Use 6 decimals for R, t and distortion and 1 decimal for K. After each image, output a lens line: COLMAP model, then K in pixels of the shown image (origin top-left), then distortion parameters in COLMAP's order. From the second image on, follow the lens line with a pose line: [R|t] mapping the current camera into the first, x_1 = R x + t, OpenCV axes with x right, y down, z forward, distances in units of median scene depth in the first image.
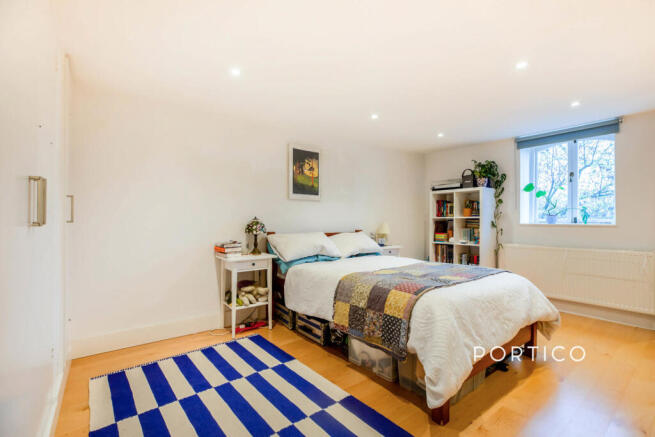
lens RADIAL K [[297.4, 0, 331.7], [0, 297.4, 217.9], [0, 0, 1]] dist [-0.003139, -0.000077]
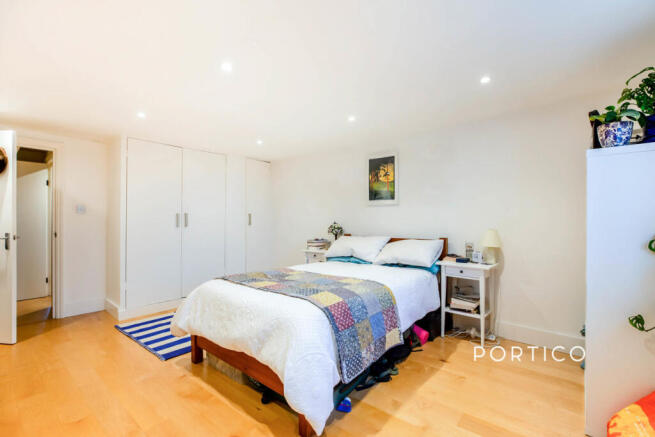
lens RADIAL K [[297.4, 0, 331.7], [0, 297.4, 219.1], [0, 0, 1]] dist [-0.003139, -0.000077]
pose [[0.209484, -0.006407, -0.977791, 0.901960], [-0.003604, 0.999967, -0.007324, -0.004026], [0.977805, 0.005058, 0.209454, 0.621544]]
